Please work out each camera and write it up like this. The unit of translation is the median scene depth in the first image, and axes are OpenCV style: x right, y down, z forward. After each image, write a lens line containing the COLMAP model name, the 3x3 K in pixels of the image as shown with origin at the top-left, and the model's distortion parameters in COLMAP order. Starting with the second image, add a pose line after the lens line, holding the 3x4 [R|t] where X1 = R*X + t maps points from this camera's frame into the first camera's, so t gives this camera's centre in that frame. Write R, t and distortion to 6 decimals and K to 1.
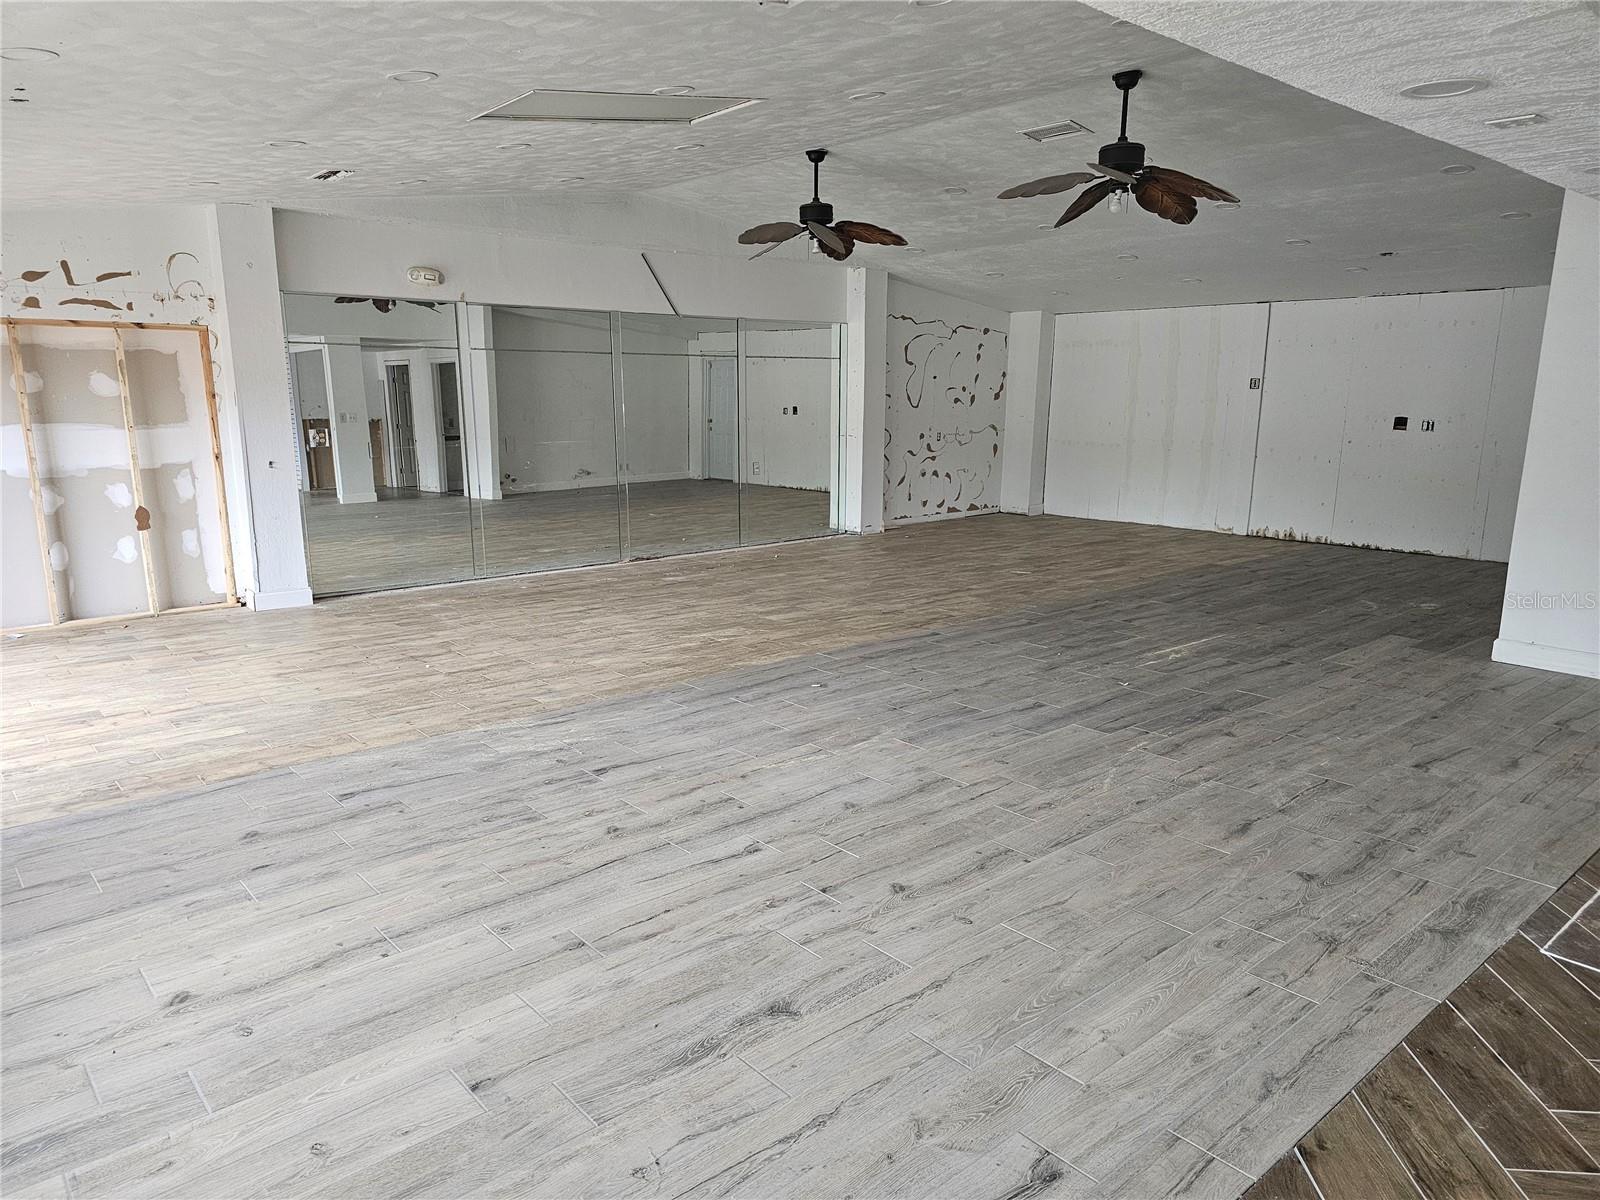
lens RADIAL K [[1069.4, 0, 807.5], [0, 1069.4, 601.3], [0, 0, 1]] dist [0.071143, -0.073394]
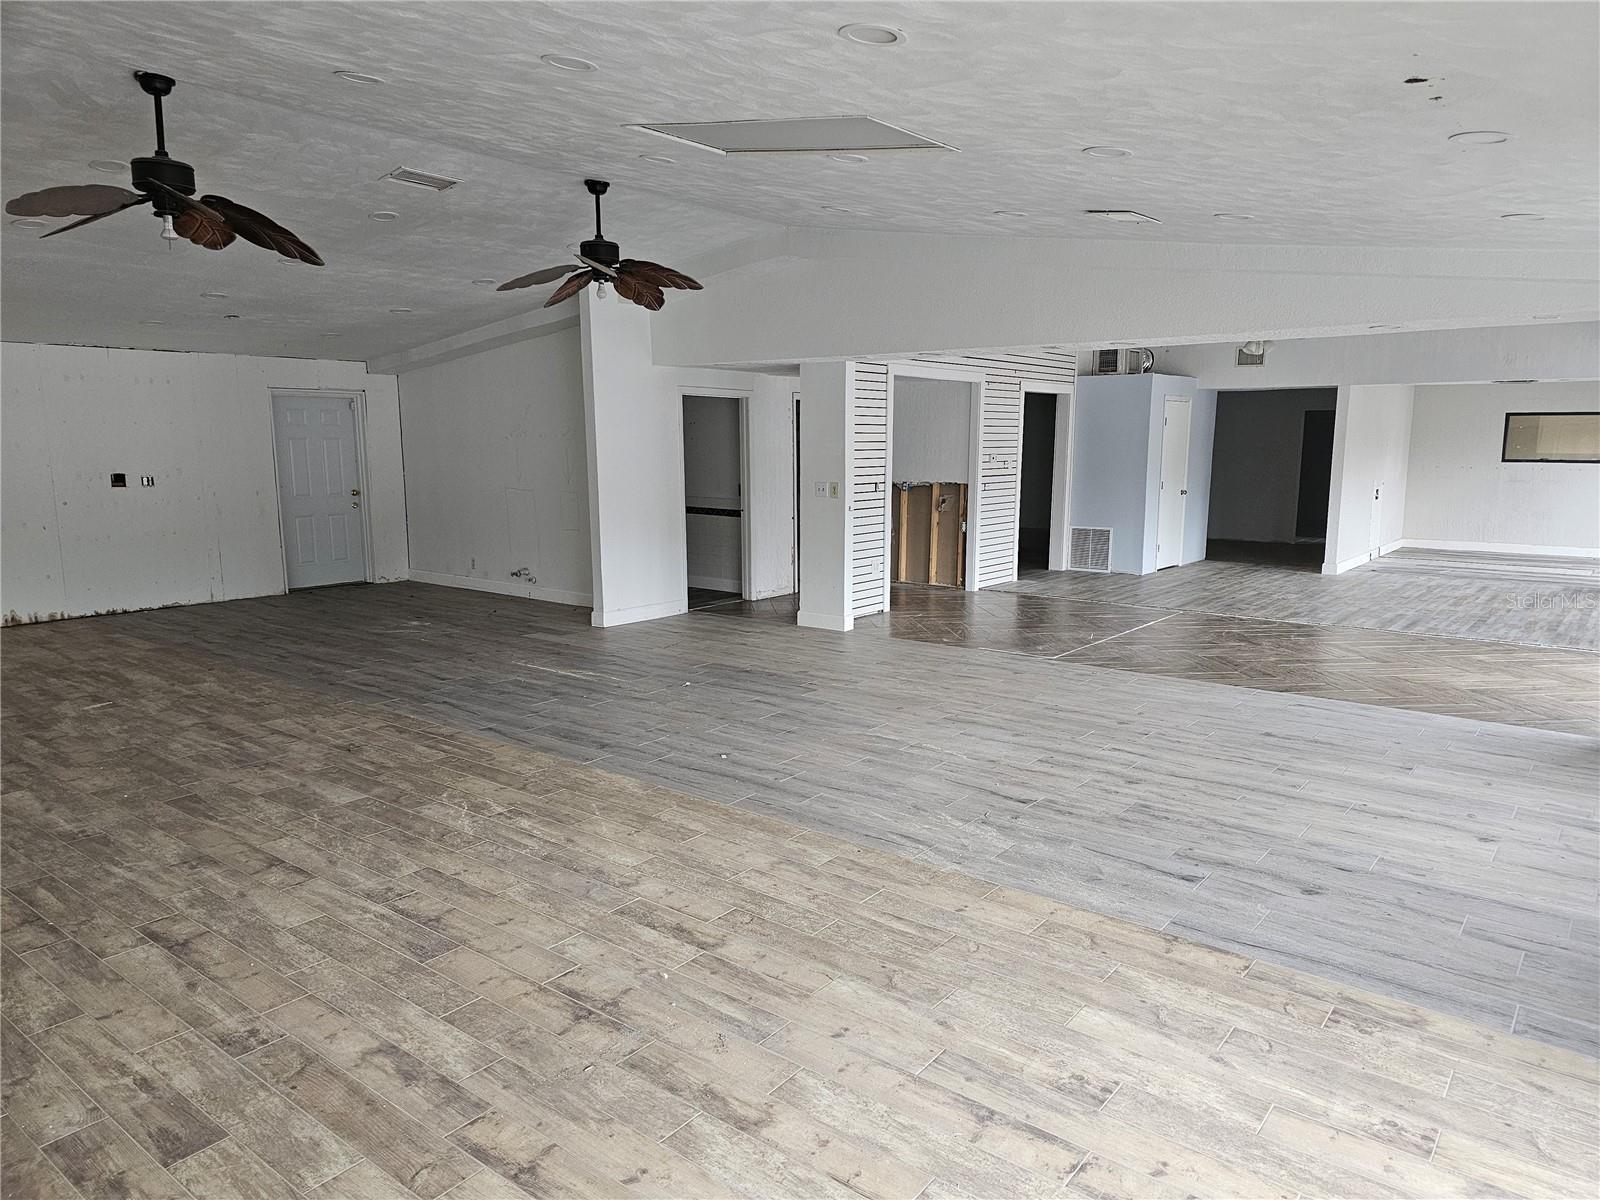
lens RADIAL K [[1069.4, 0, 807.5], [0, 1069.4, 601.3], [0, 0, 1]] dist [0.071143, -0.073394]
pose [[-0.183032, -0.155546, 0.970724, -1.020539], [0.193634, 0.962358, 0.190715, -0.249727], [-0.963849, 0.222872, -0.146023, 1.144486]]
